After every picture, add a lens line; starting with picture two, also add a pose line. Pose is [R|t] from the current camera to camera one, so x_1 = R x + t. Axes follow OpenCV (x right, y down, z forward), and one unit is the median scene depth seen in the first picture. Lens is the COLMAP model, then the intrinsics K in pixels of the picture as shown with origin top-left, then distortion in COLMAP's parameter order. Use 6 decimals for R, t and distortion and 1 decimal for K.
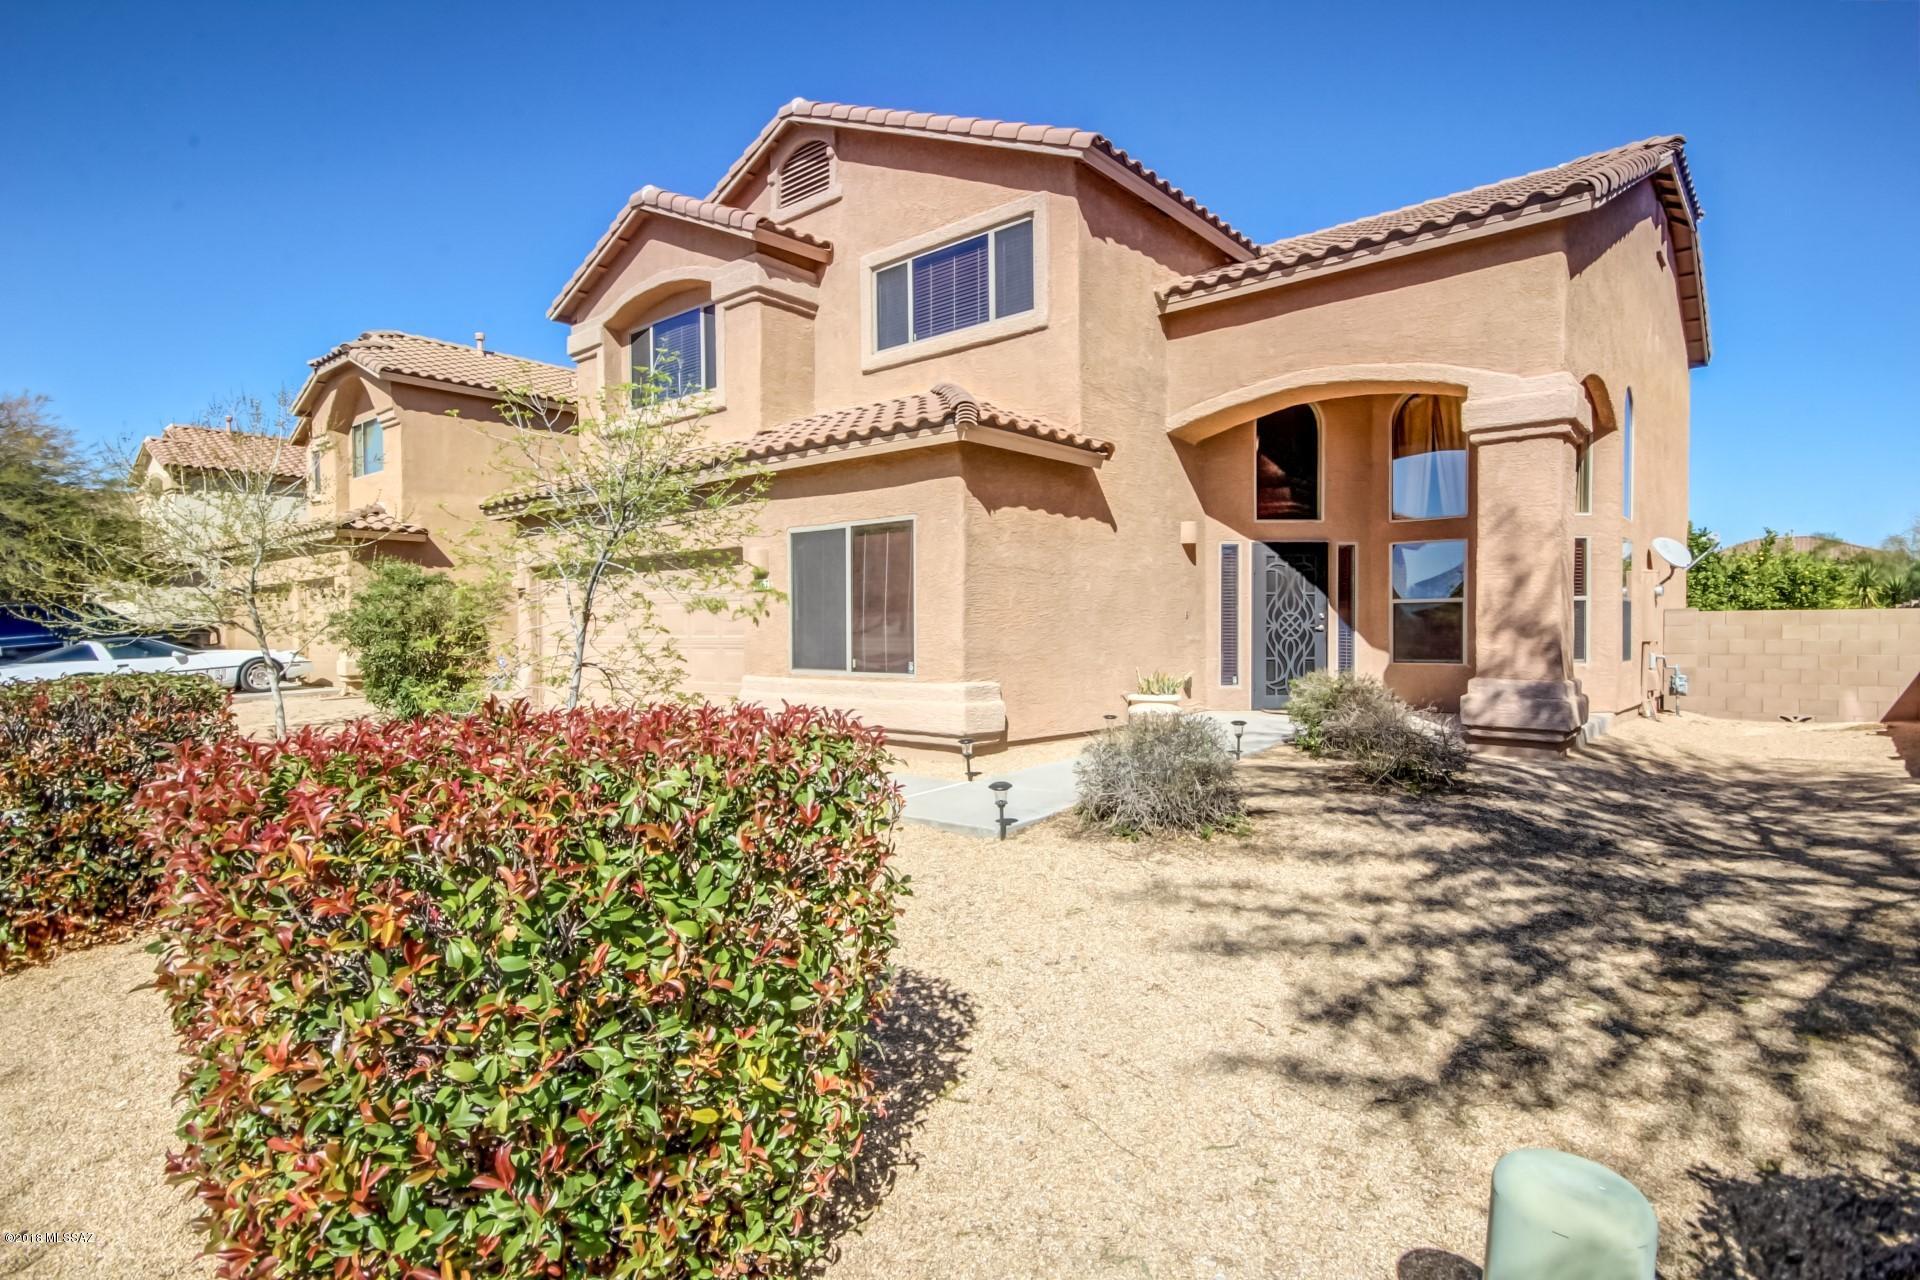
lens RADIAL K [[978.8, 0, 961.5], [0, 978.8, 635.8], [0, 0, 1]] dist [0.016779, 0.000568]
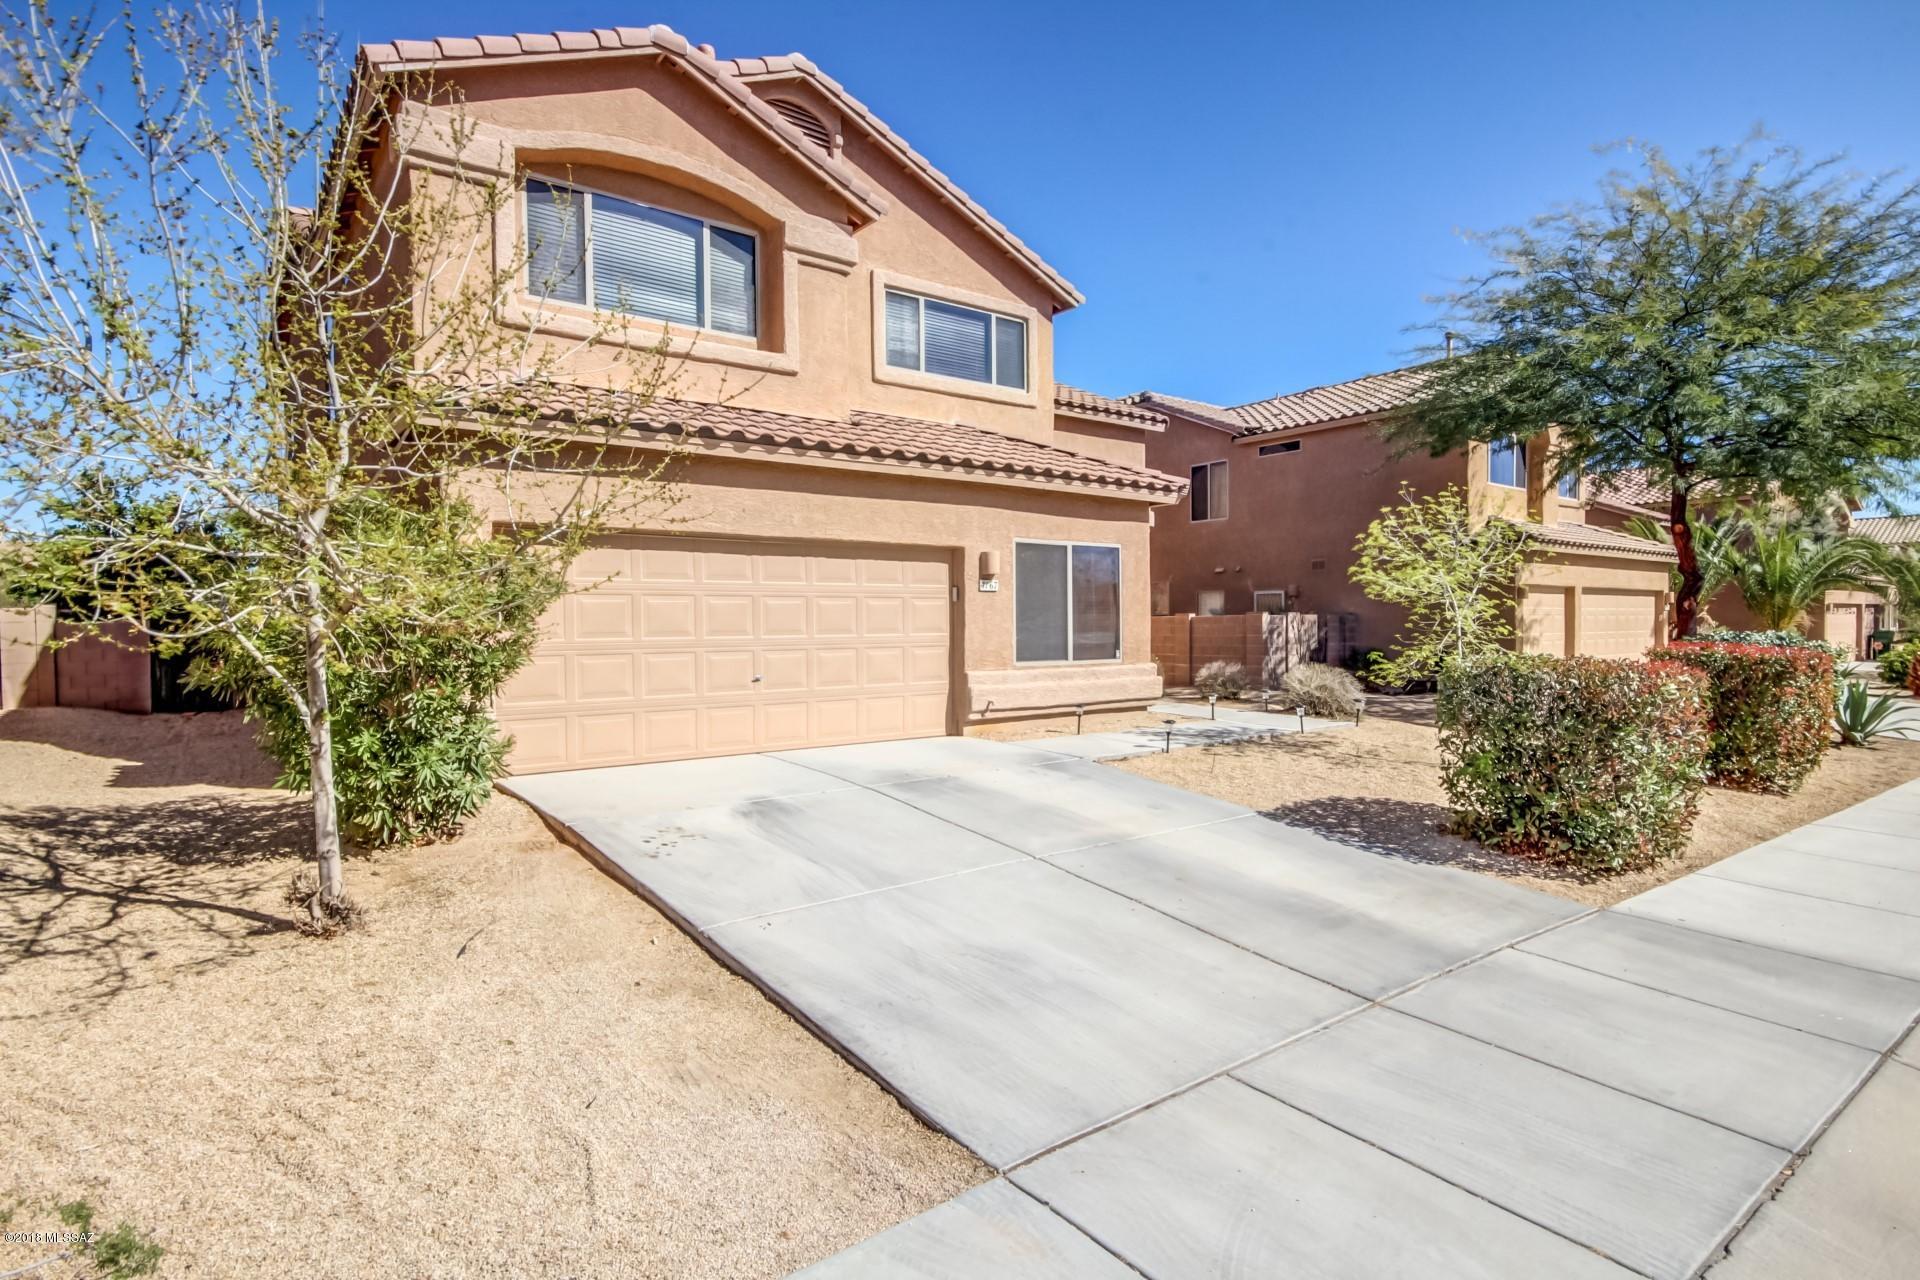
lens RADIAL K [[978.8, 0, 964.5], [0, 978.8, 638.5], [0, 0, 1]] dist [0.016779, 0.000568]
pose [[0.204748, -0.012949, 0.978729, -1.148127], [0.014293, 0.999845, 0.010239, -0.005054], [-0.978710, 0.011892, 0.204902, 0.730487]]
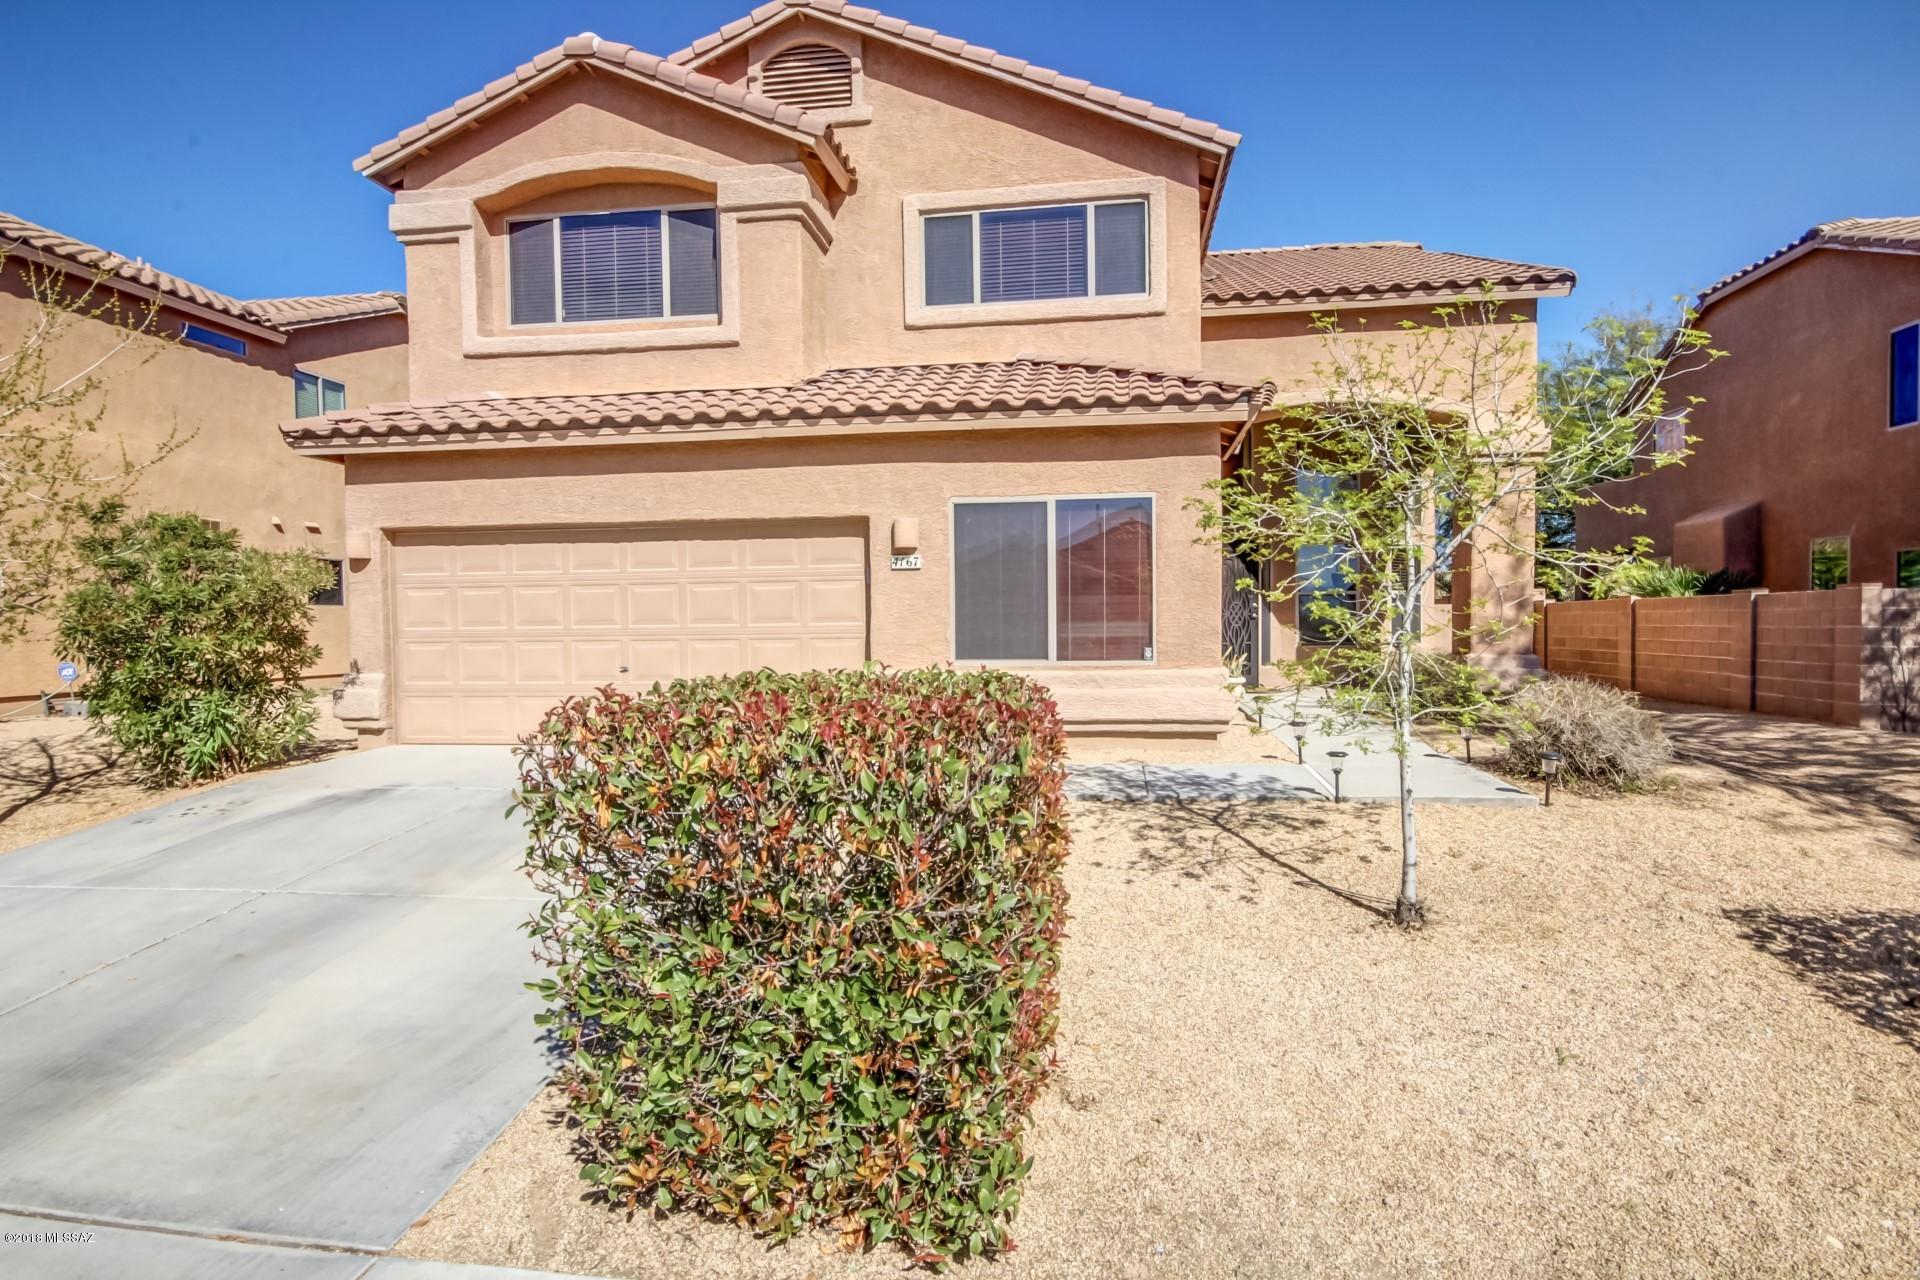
lens RADIAL K [[978.8, 0, 965.4], [0, 978.8, 640.6], [0, 0, 1]] dist [0.016779, 0.000568]
pose [[0.844571, -0.016250, 0.535196, -0.560622], [0.010602, 0.999851, 0.013629, 0.004473], [-0.535338, -0.005836, 0.844618, 0.228690]]
